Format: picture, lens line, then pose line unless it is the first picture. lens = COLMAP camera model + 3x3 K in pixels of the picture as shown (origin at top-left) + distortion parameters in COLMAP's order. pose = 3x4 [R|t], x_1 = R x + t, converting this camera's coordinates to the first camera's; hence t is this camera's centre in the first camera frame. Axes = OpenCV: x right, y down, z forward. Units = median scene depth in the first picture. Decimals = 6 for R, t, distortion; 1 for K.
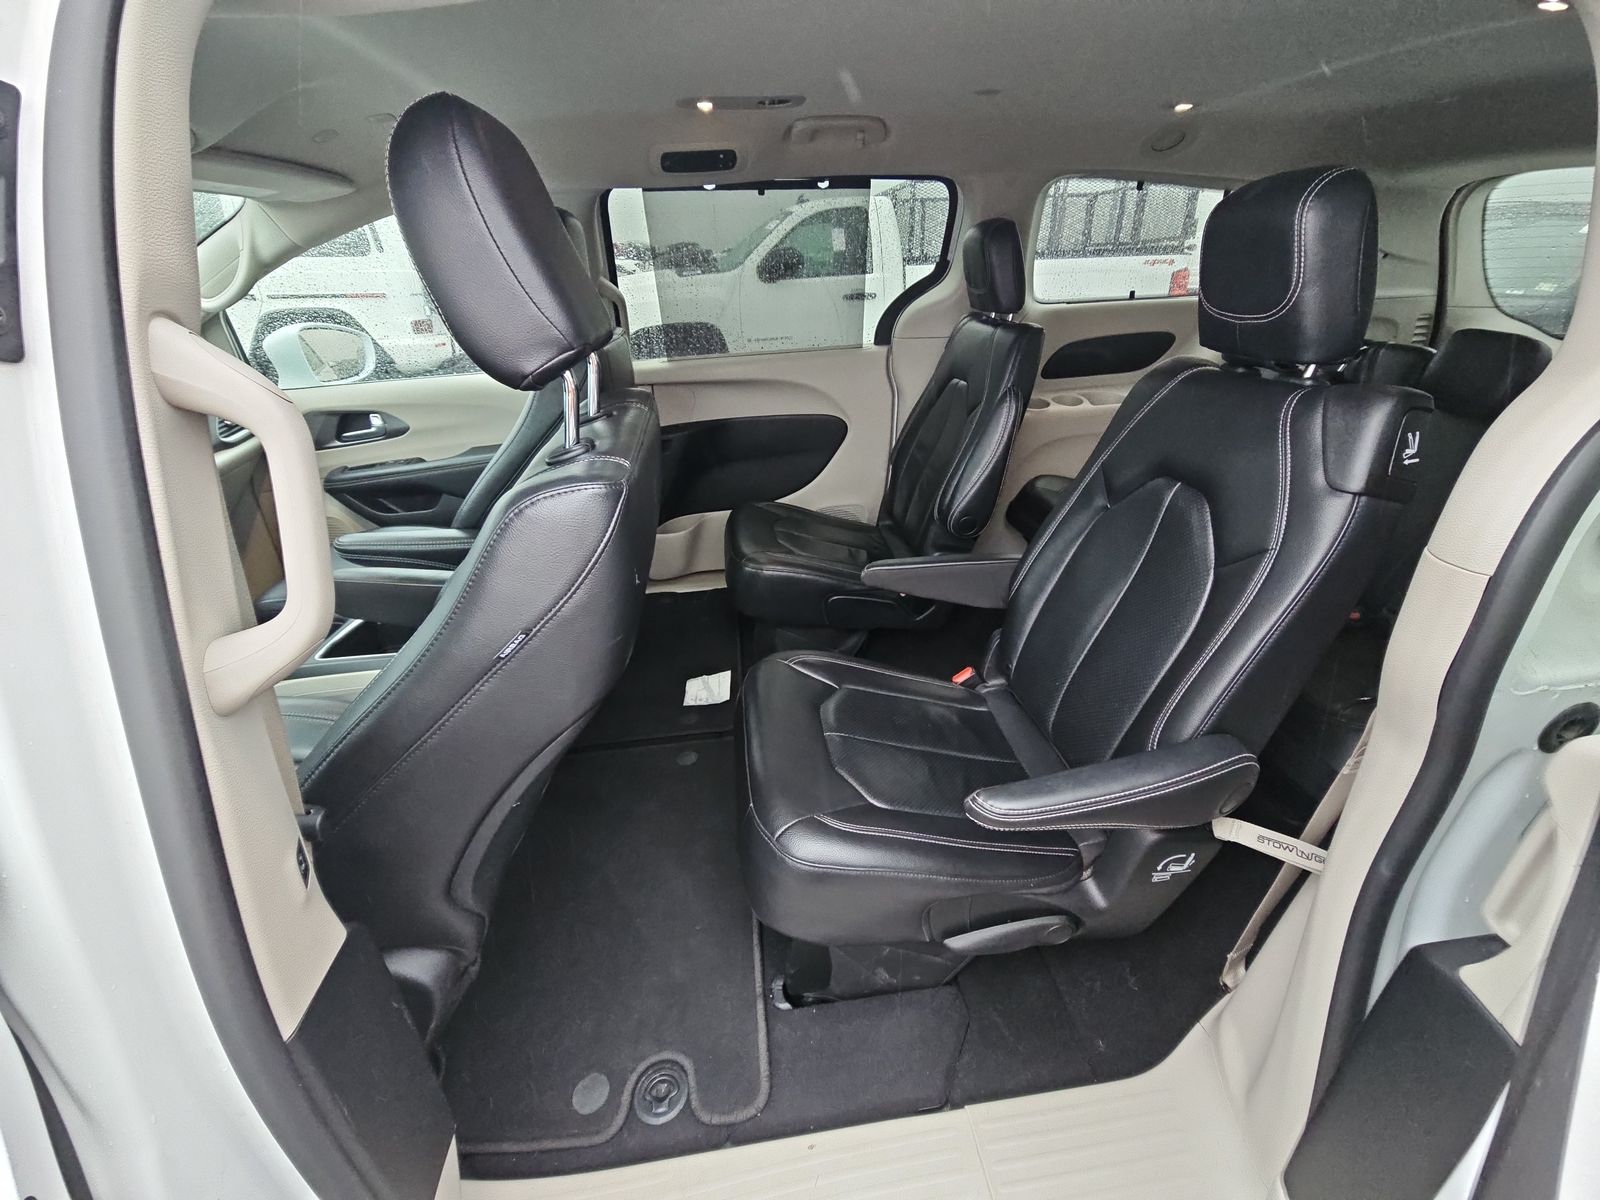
lens RADIAL K [[649.8, 0, 803.1], [0, 649.8, 600.1], [0, 0, 1]] dist [0.001415, -0.000234]
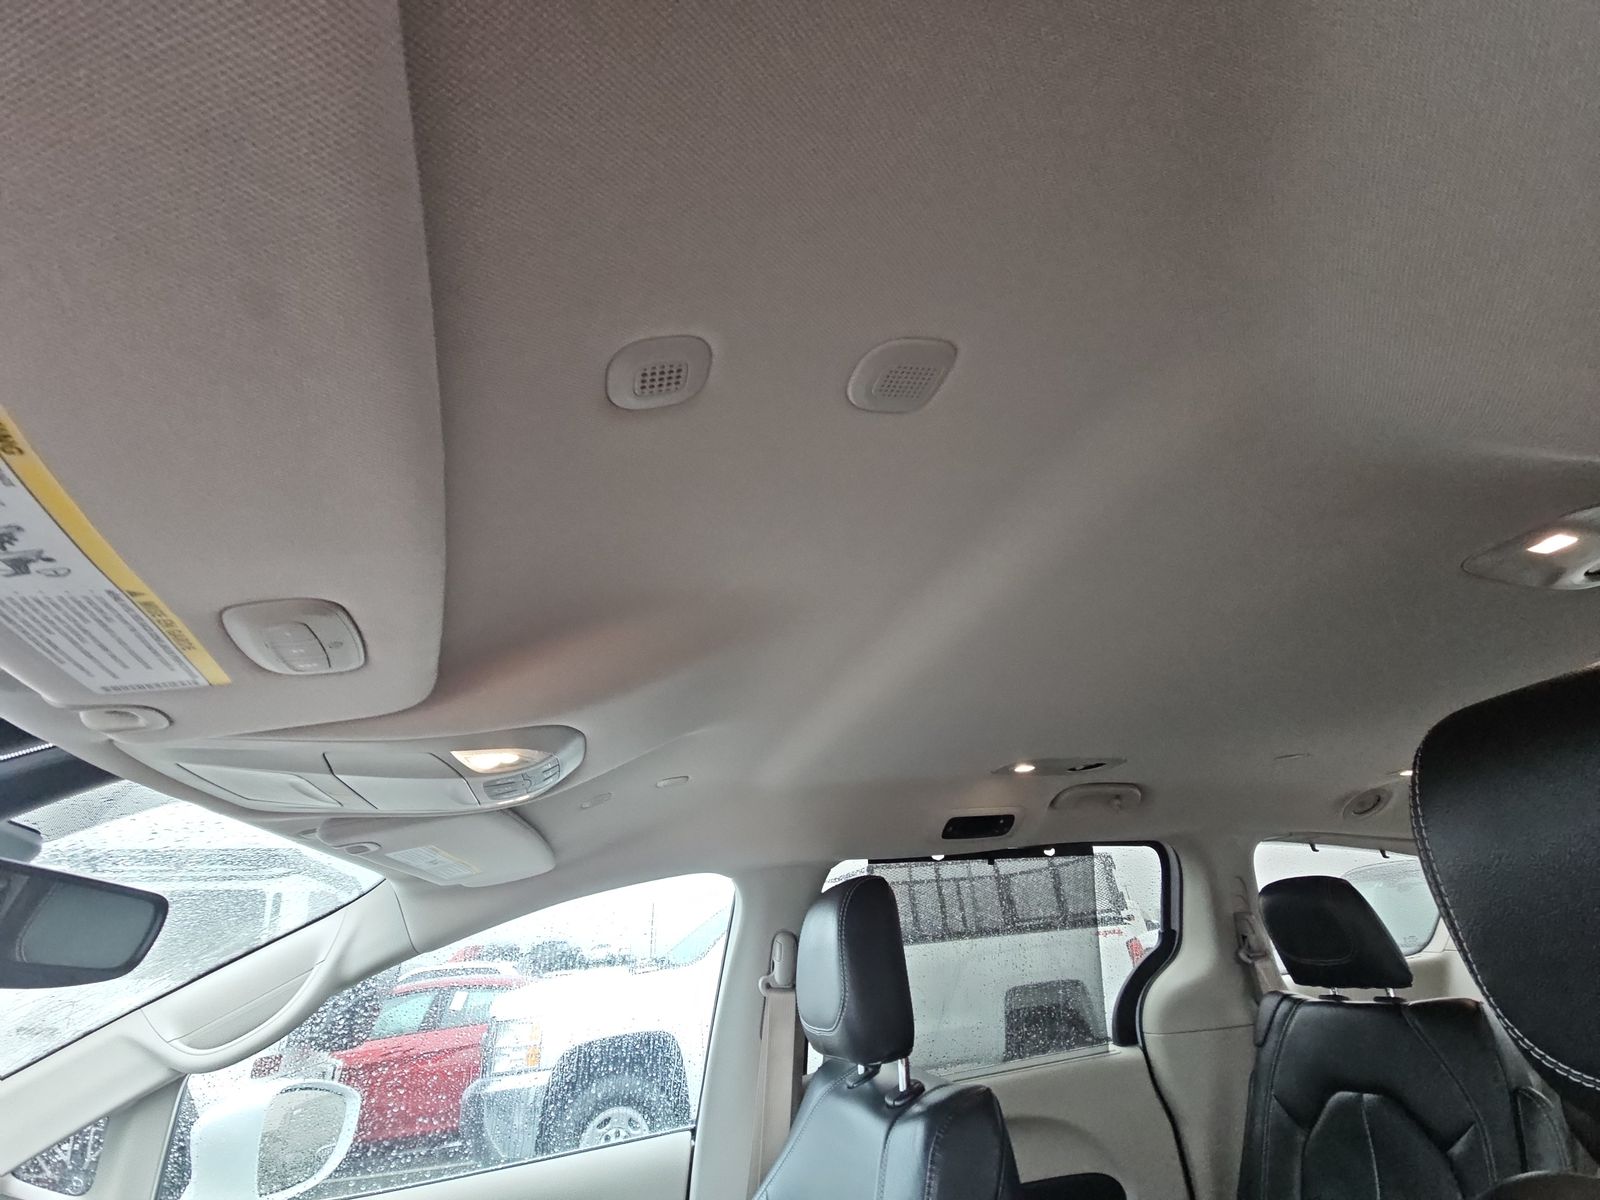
lens RADIAL K [[649.8, 0, 803.1], [0, 649.8, 600.1], [0, 0, 1]] dist [0.001415, -0.000234]
pose [[0.980789, 0.048964, 0.188827, -0.433489], [0.128906, 0.563839, -0.815763, -0.123156], [-0.146411, 0.824432, 0.546696, 0.229263]]
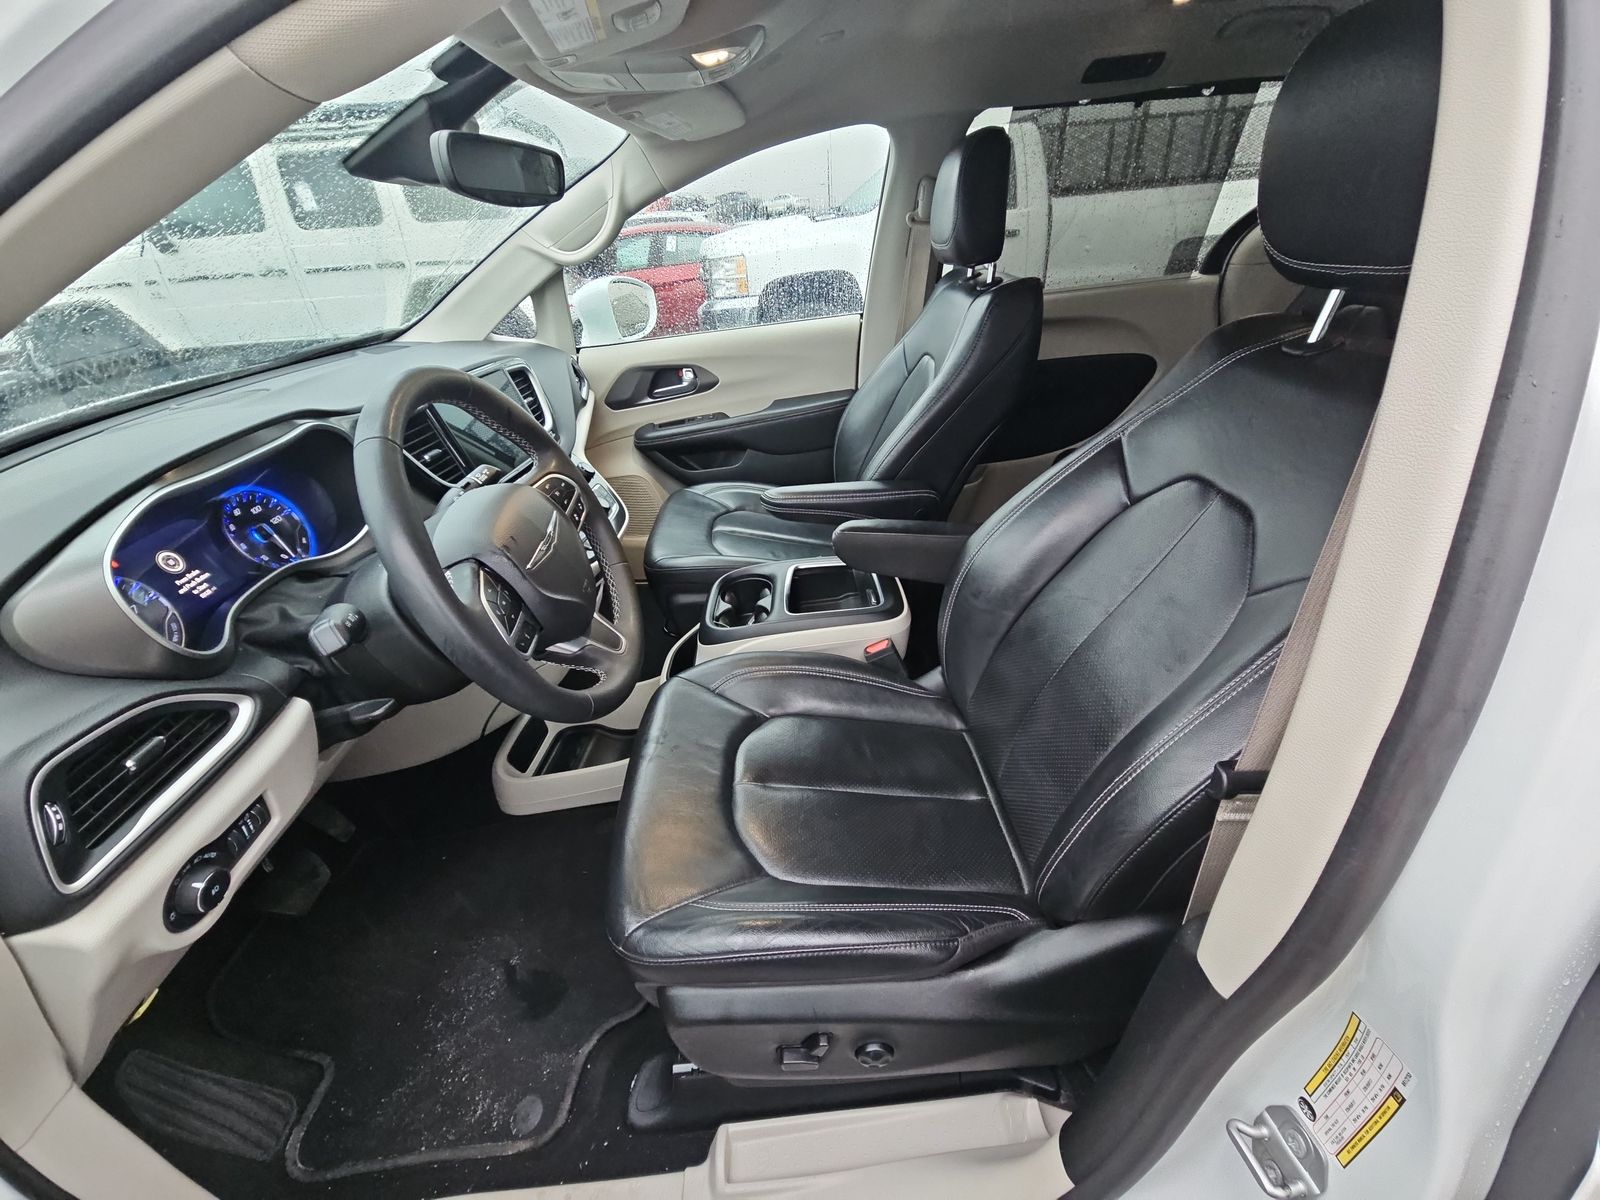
lens RADIAL K [[649.8, 0, 803.1], [0, 649.8, 600.1], [0, 0, 1]] dist [0.001415, -0.000234]
pose [[0.997941, -0.013228, -0.062767, -0.425143], [0.017095, 0.997963, 0.061468, 0.006061], [0.061826, -0.062415, 0.996133, 0.010397]]
